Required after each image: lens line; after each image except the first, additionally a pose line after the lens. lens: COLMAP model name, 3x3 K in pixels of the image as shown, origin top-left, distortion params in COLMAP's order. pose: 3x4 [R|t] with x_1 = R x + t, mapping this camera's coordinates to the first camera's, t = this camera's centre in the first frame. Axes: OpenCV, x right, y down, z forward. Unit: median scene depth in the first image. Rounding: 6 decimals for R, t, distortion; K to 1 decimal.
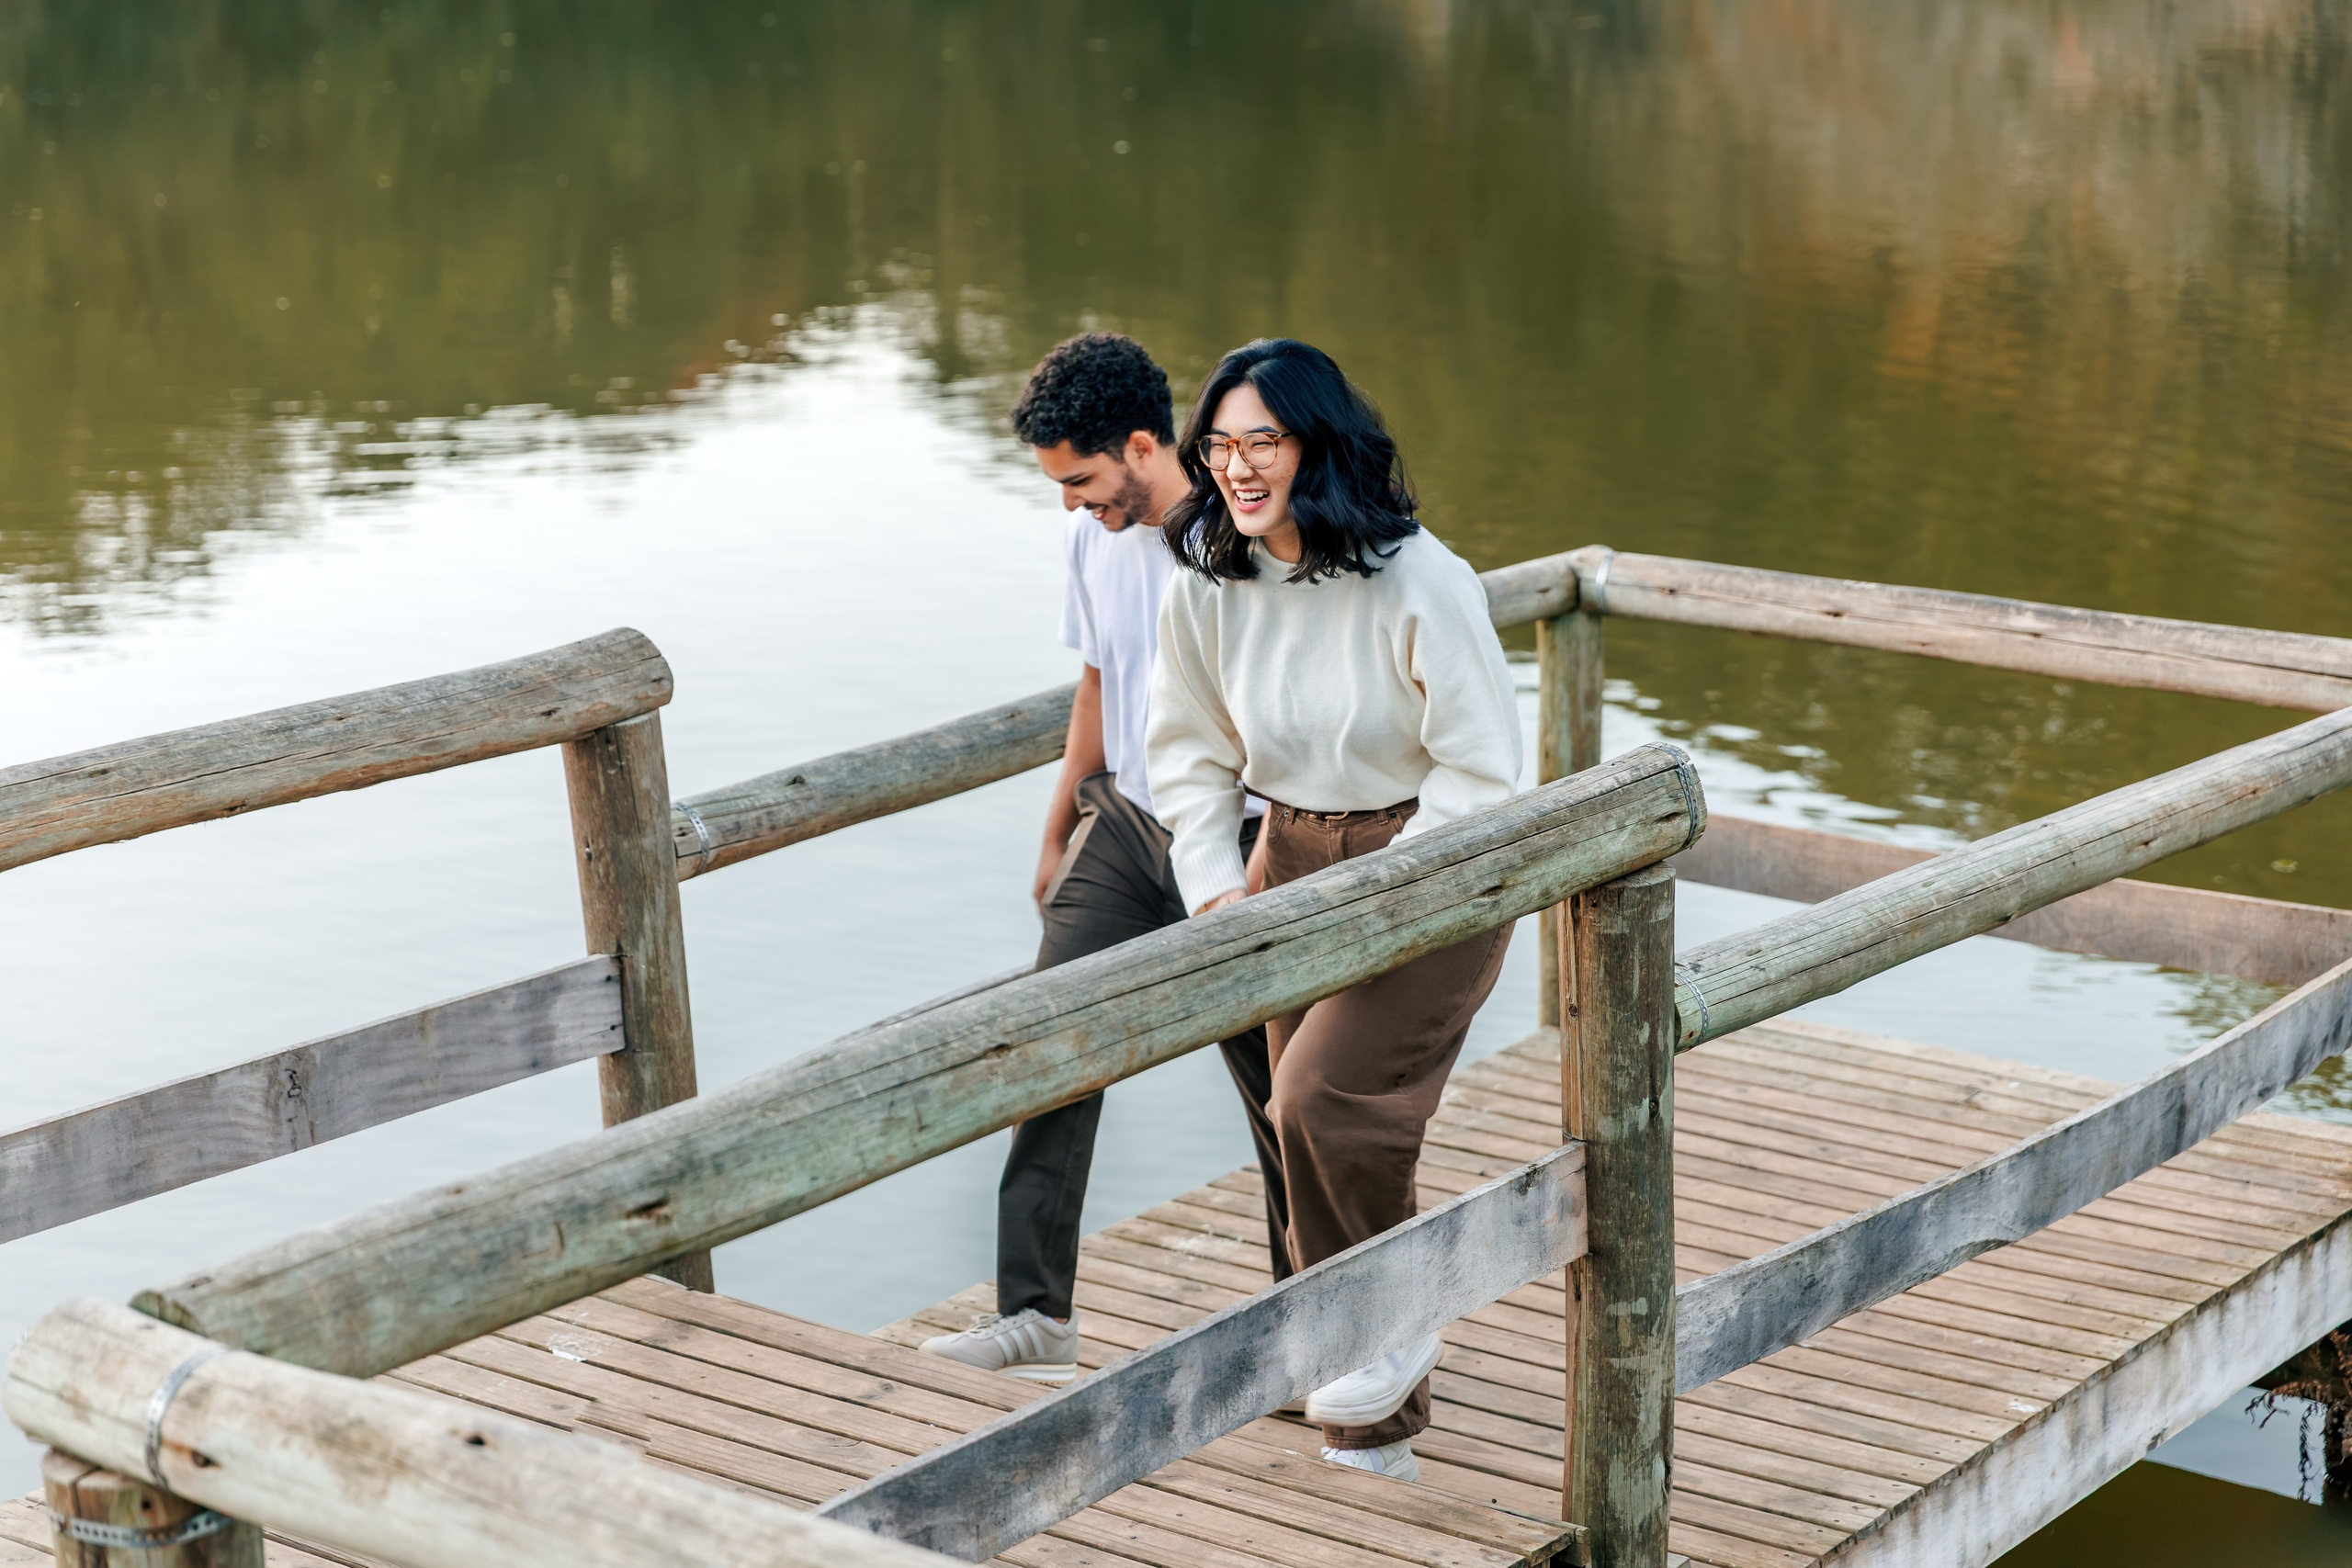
lens RADIAL K [[4511.1, 0, 1178.6], [0, 4511.1, 792.2], [0, 0, 1]] dist [0.041313, -0.018456]
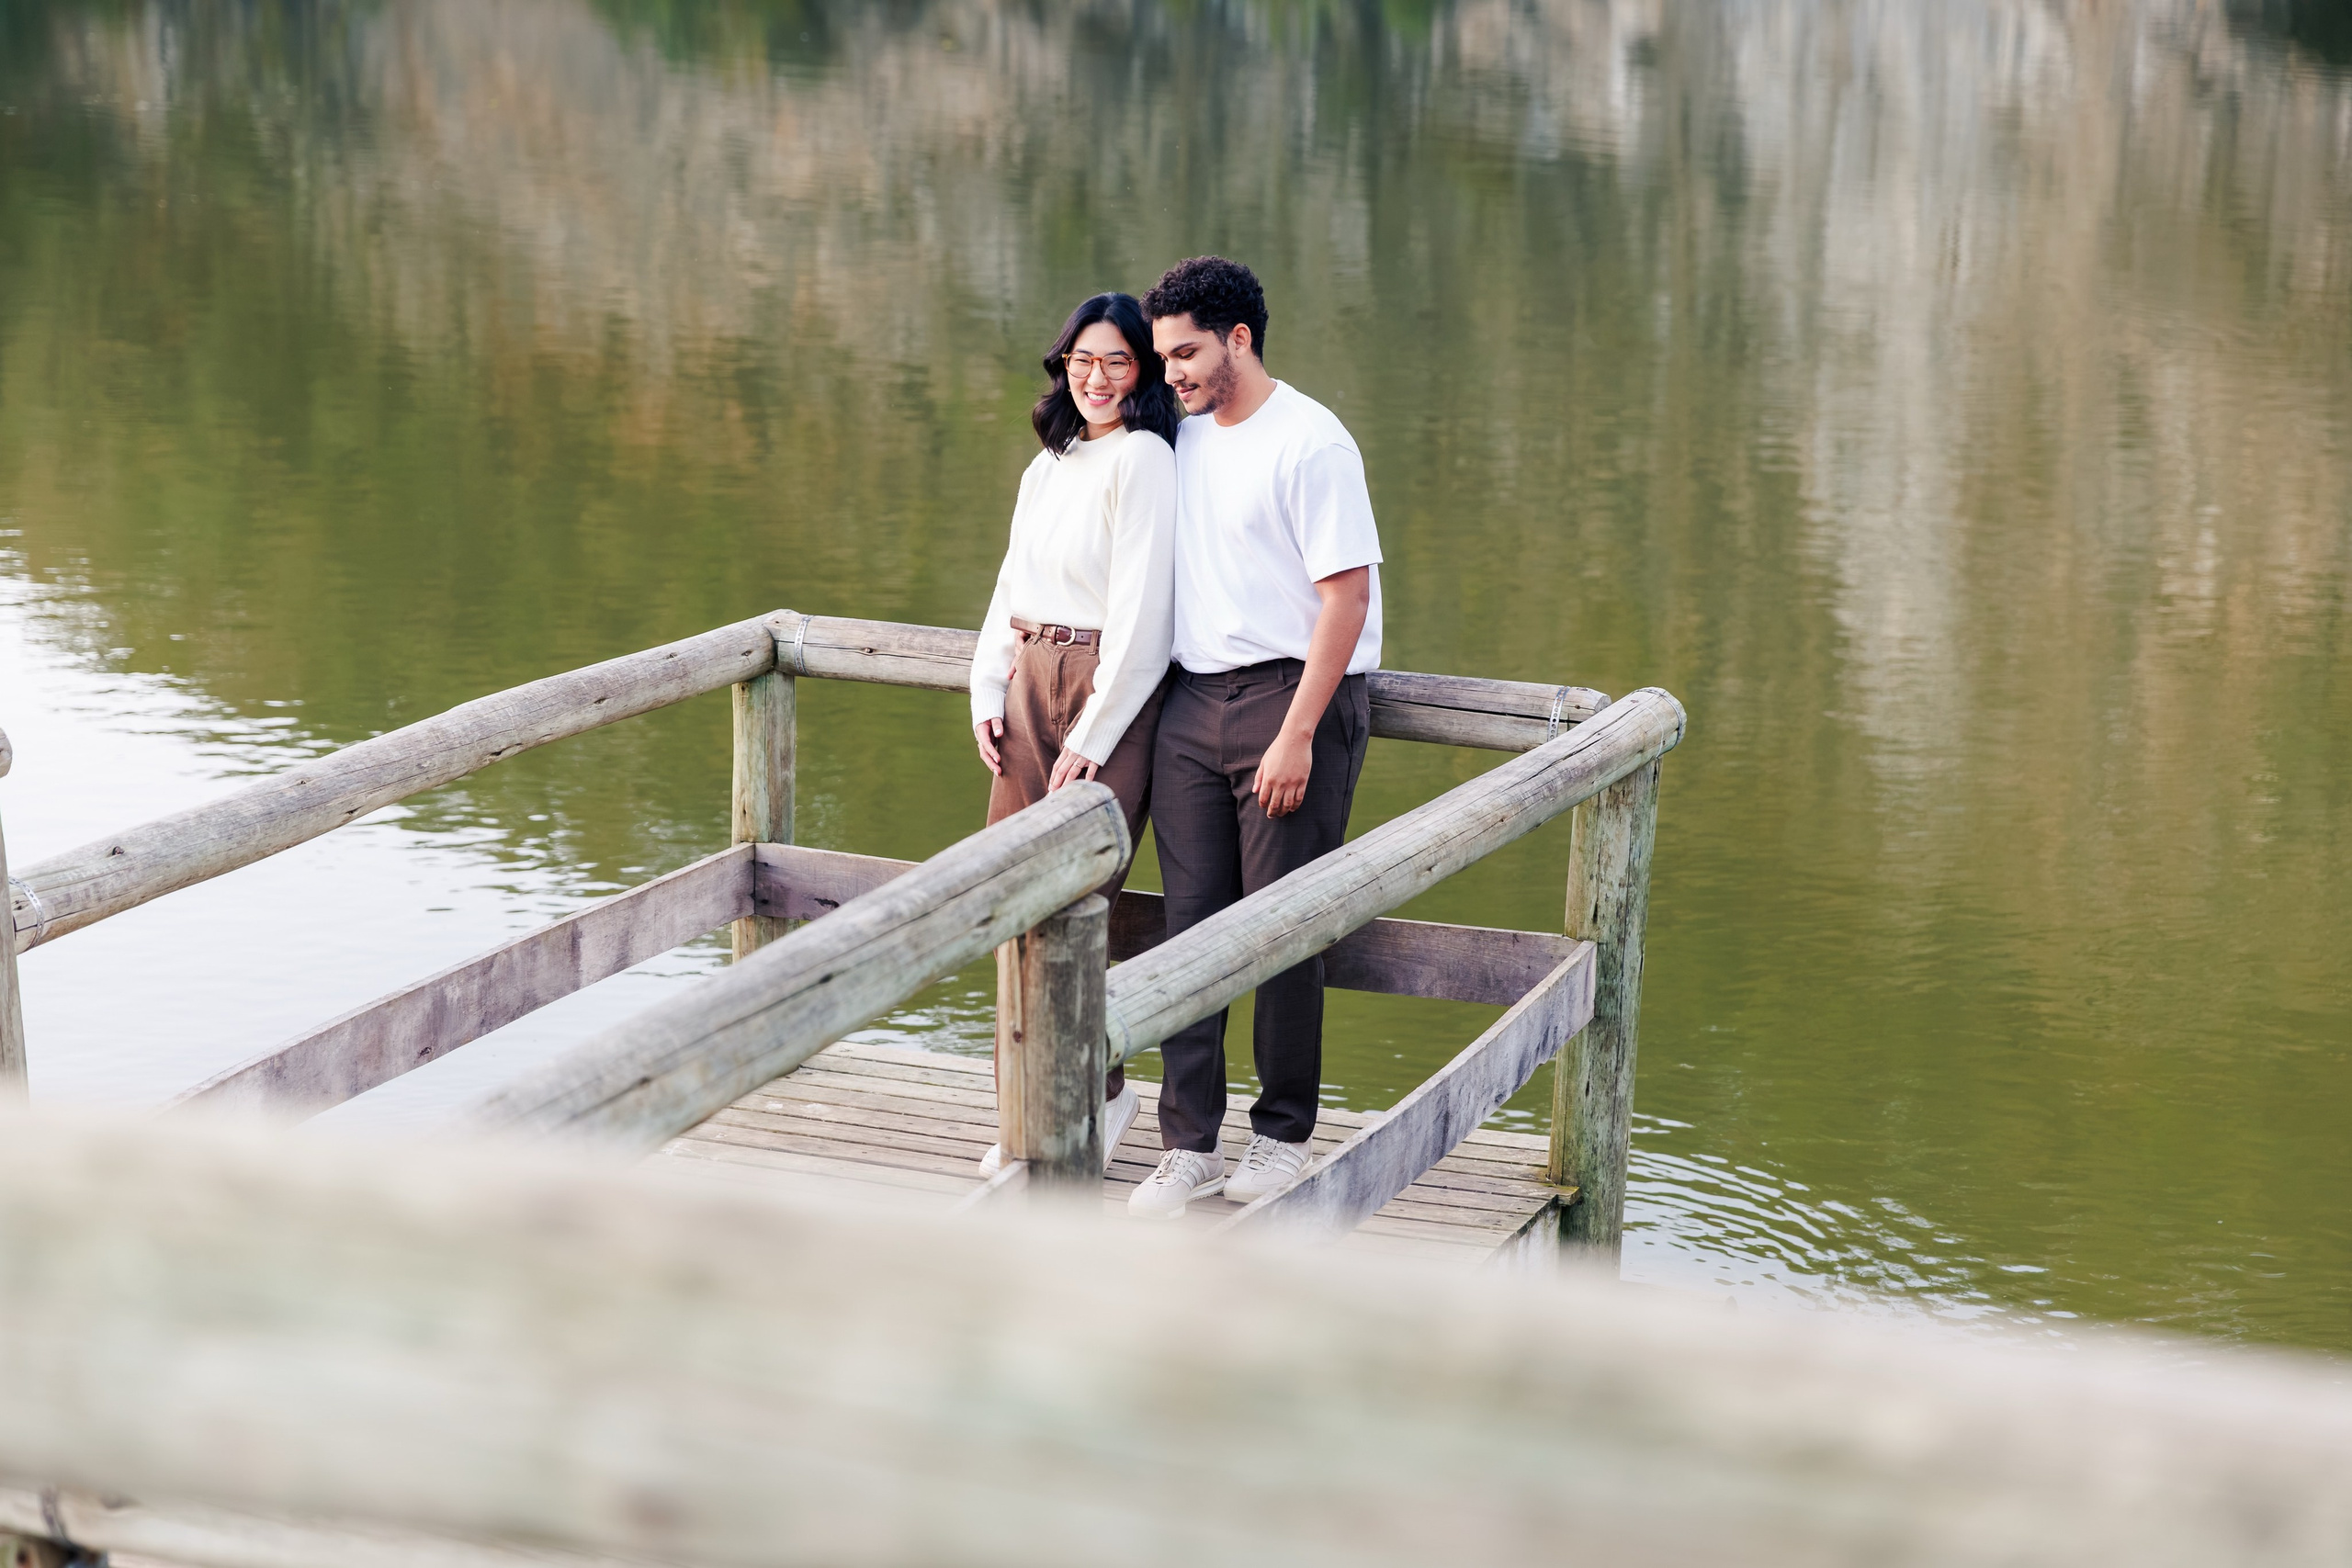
lens RADIAL K [[4511.1, 0, 1178.6], [0, 4511.1, 792.2], [0, 0, 1]] dist [0.041313, -0.018456]
pose [[0.959321, -0.026917, 0.281033, -0.136692], [0.032207, 0.999380, -0.014220, 0.005988], [-0.280476, 0.022693, 0.959593, -0.018934]]
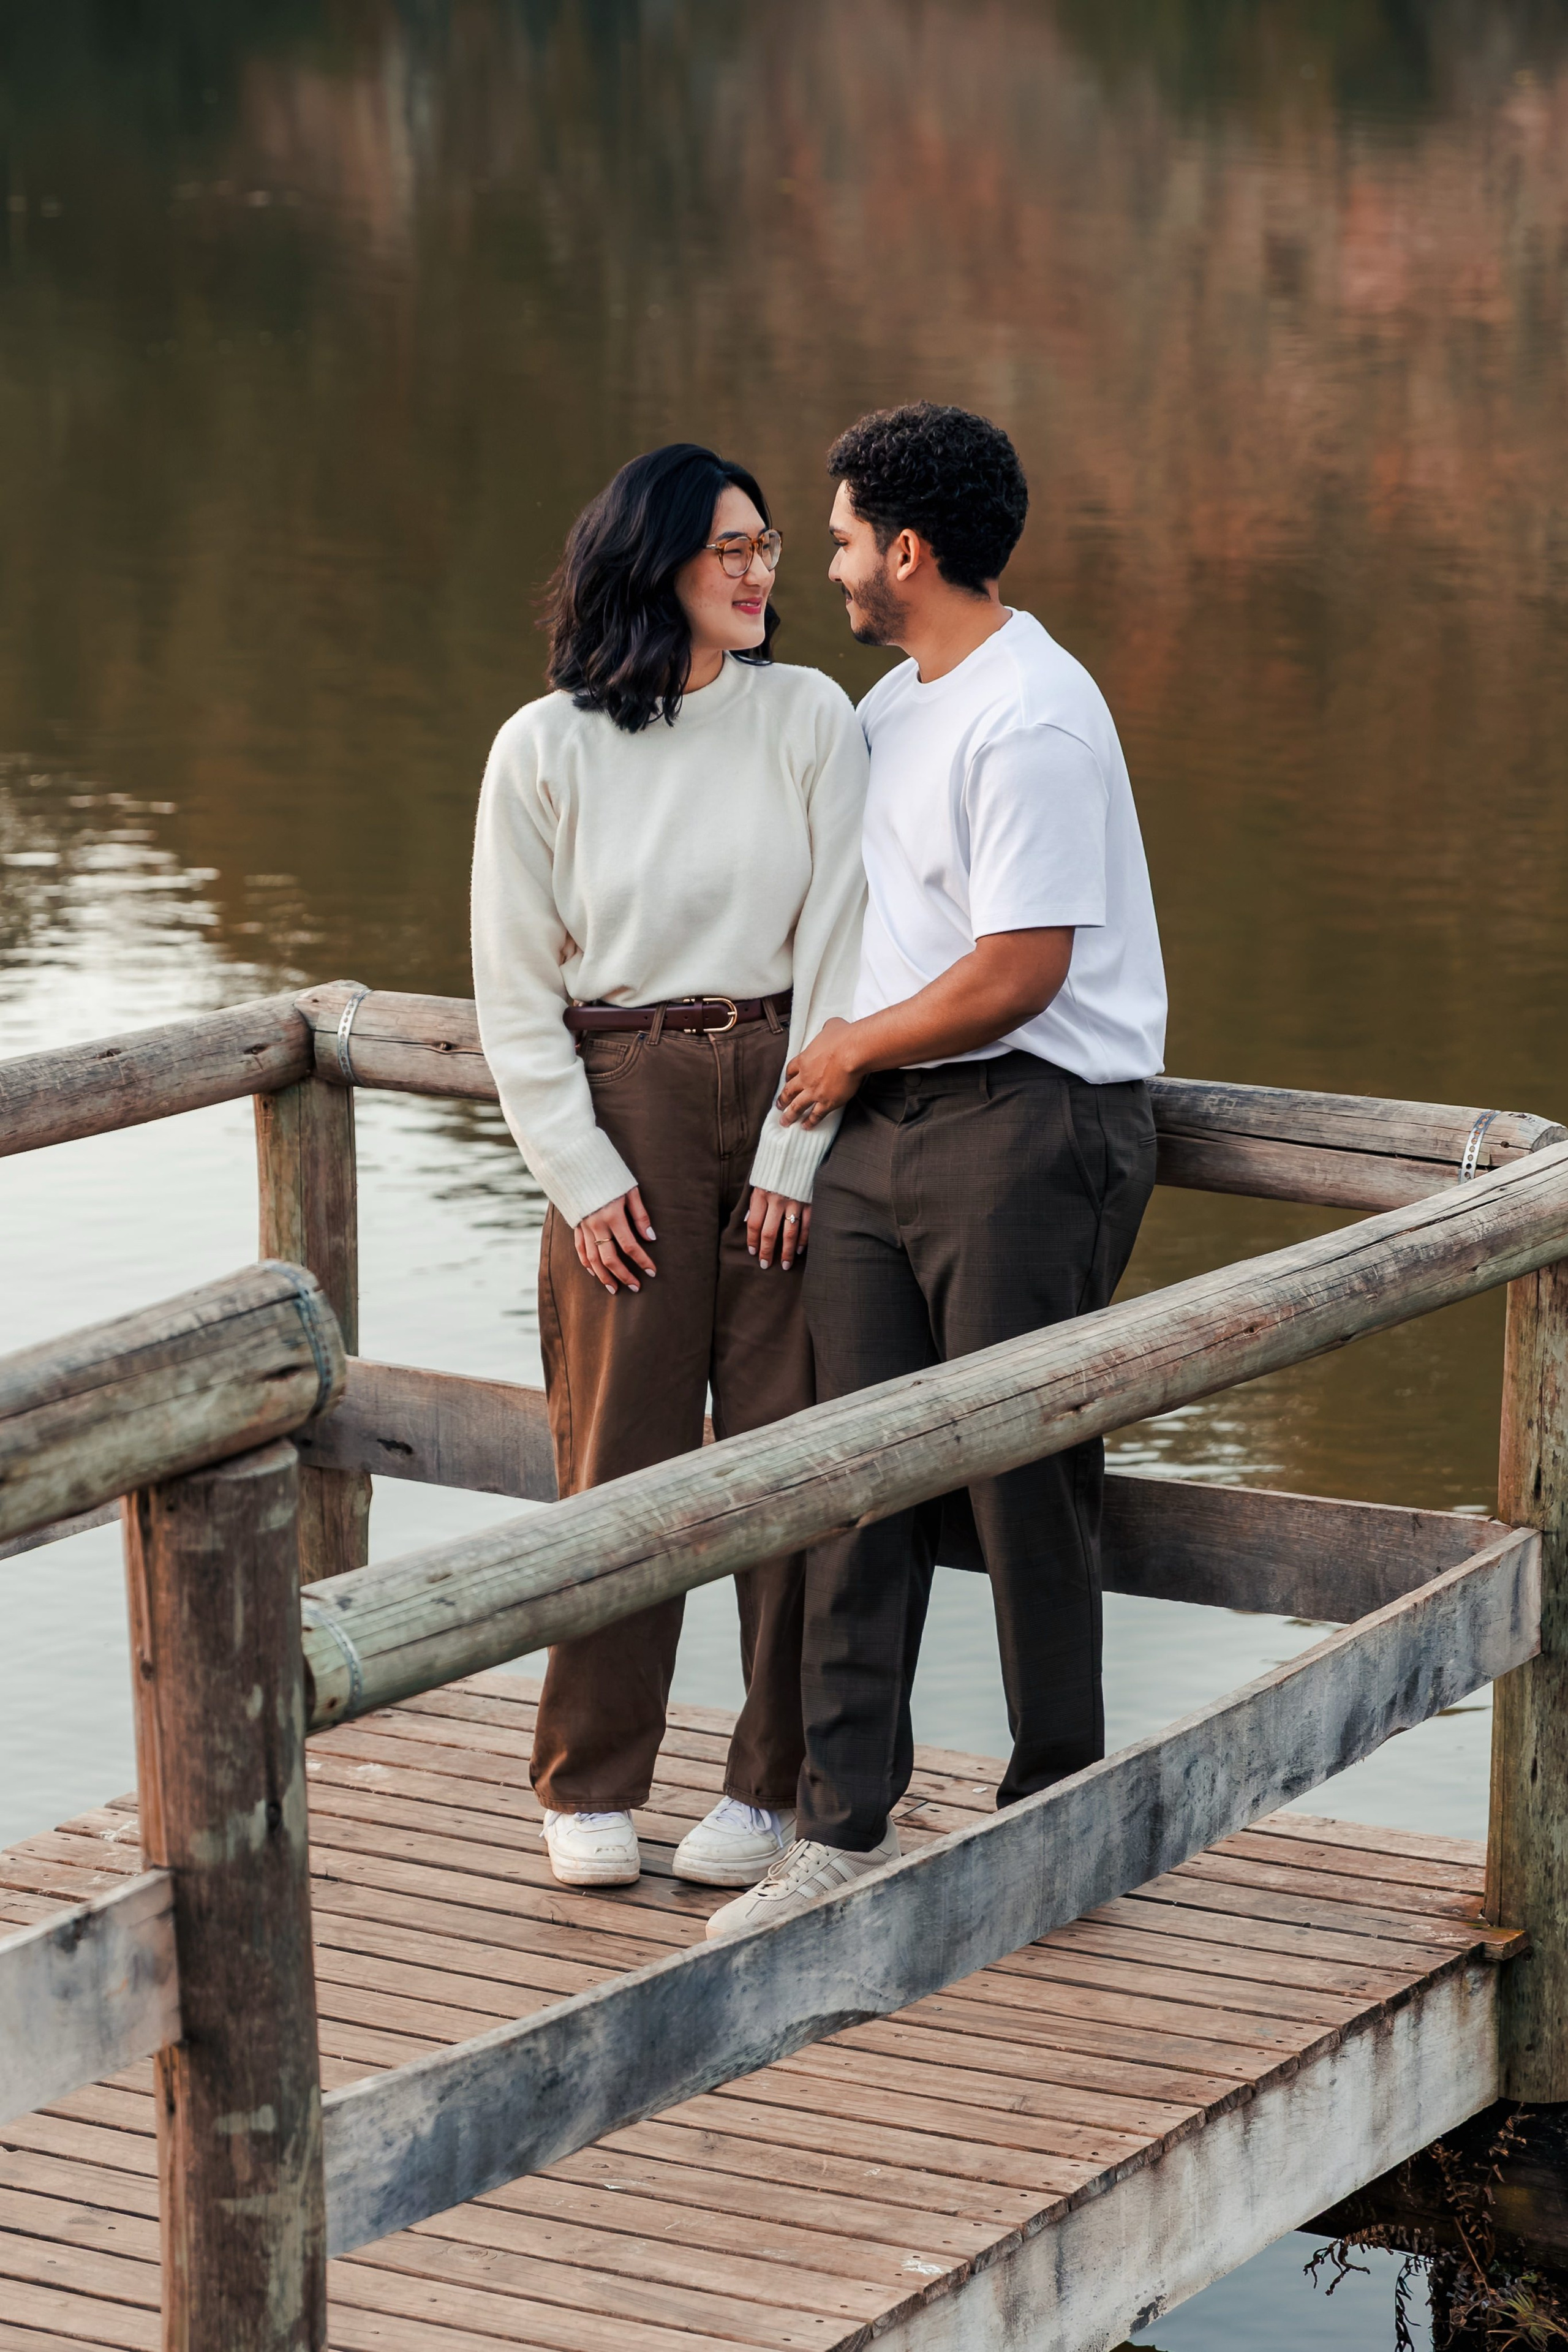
lens RADIAL K [[7120.4, 0, 740.2], [0, 7120.4, 1177.3], [0, 0, 1]] dist [0.043707, -1.381671]
pose [[0.994890, -0.015783, 0.099727, 0.056735], [0.018912, 0.999356, -0.030507, 0.007891], [-0.099181, 0.032237, 0.994547, -0.035332]]
